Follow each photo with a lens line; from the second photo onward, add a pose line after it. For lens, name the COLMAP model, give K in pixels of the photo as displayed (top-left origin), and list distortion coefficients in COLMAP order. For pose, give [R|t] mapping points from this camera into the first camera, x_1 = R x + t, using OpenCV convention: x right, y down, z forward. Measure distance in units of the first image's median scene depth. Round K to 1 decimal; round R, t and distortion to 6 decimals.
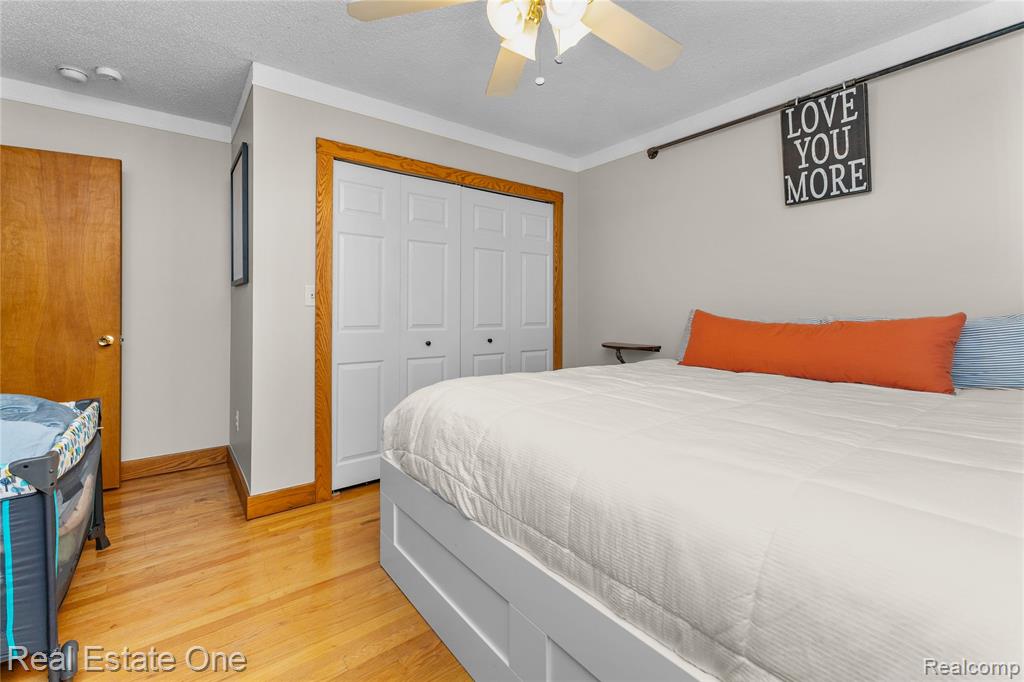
lens RADIAL K [[440.7, 0, 515.0], [0, 440.7, 311.5], [0, 0, 1]] dist [0.002103, 0.000086]
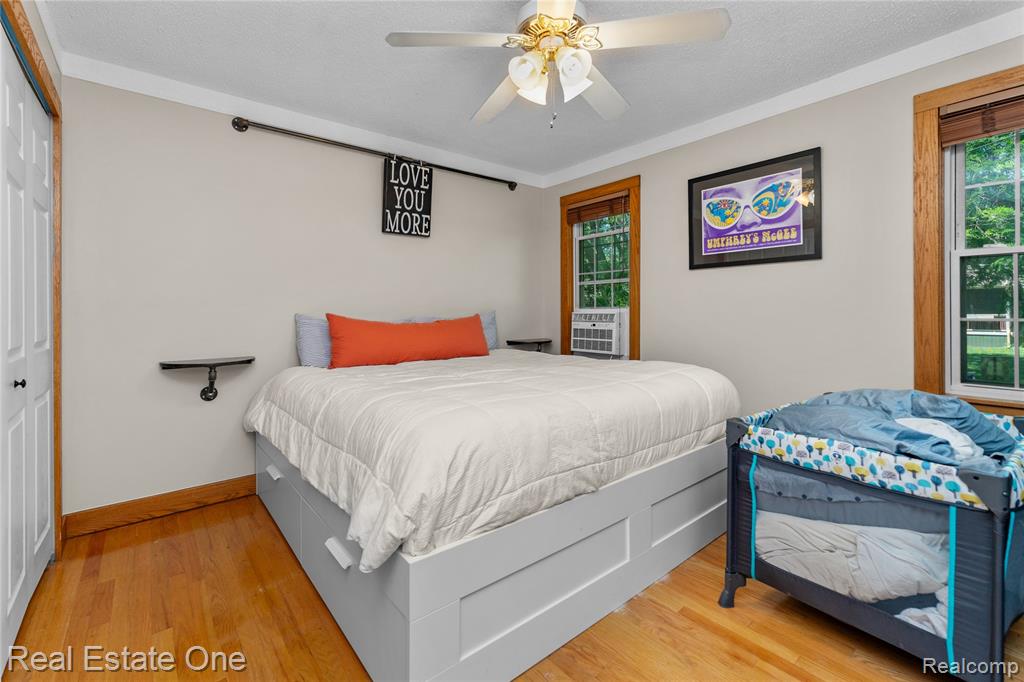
lens RADIAL K [[440.7, 0, 515.0], [0, 440.7, 311.5], [0, 0, 1]] dist [0.002103, 0.000086]
pose [[-0.029275, 0.000459, 0.999571, -0.727296], [0.010181, 0.999948, -0.000161, -0.006514], [-0.999520, 0.010172, -0.029278, 0.709159]]
